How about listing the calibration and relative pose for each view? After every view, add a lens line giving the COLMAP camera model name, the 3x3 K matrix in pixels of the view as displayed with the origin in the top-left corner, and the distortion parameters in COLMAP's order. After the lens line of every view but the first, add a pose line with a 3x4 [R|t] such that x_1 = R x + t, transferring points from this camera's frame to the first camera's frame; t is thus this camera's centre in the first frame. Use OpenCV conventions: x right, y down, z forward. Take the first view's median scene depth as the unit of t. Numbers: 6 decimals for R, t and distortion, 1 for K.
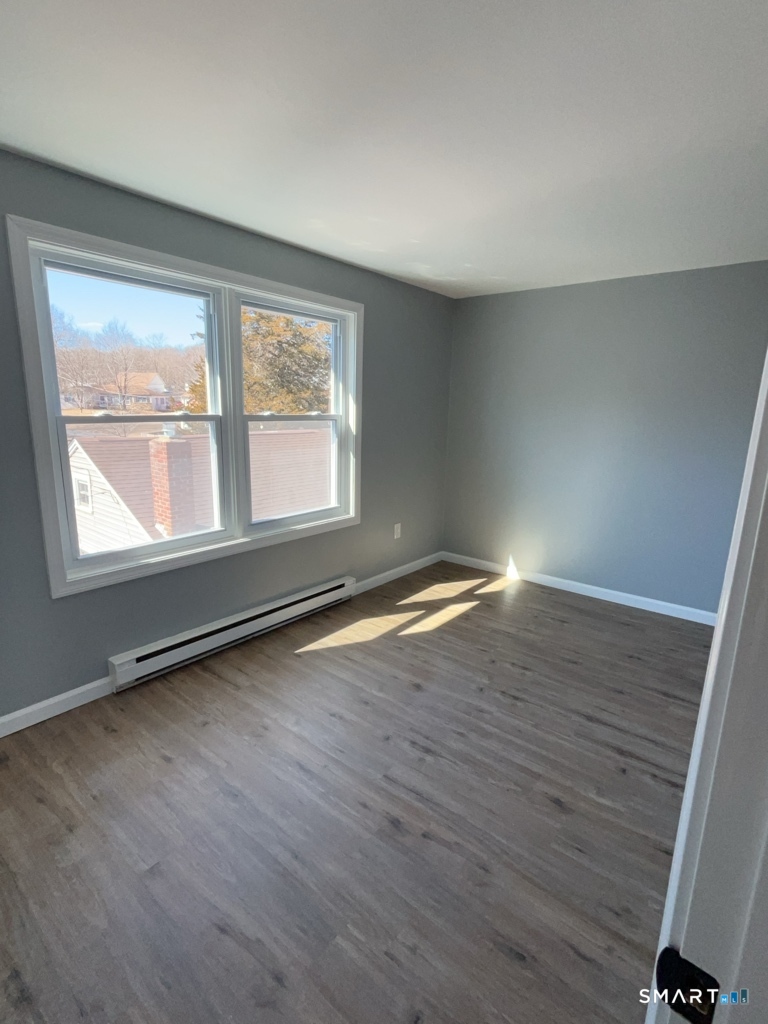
lens RADIAL K [[506.2, 0, 391.2], [0, 506.2, 512.4], [0, 0, 1]] dist [-0.002026, 0.000909]
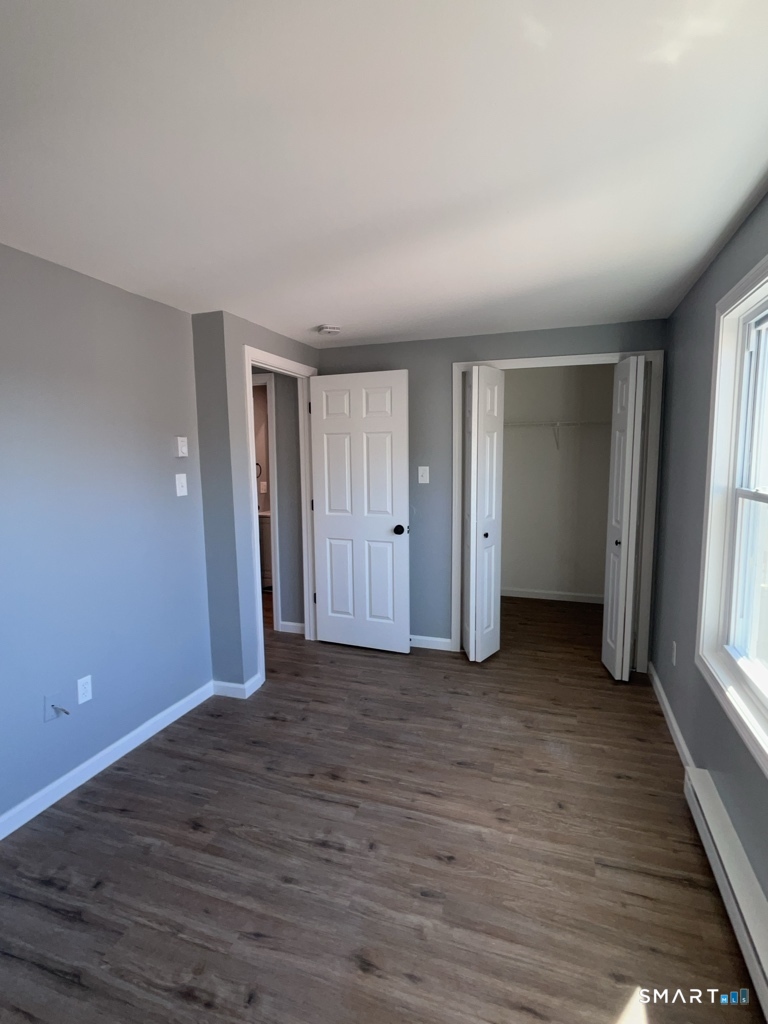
lens RADIAL K [[506.2, 0, 391.2], [0, 506.2, 512.4], [0, 0, 1]] dist [-0.002026, 0.000909]
pose [[-0.939972, 0.024695, -0.340358, 0.259749], [-0.083458, 0.950455, 0.299448, -0.392937], [0.330890, 0.309878, -0.891340, 1.709961]]
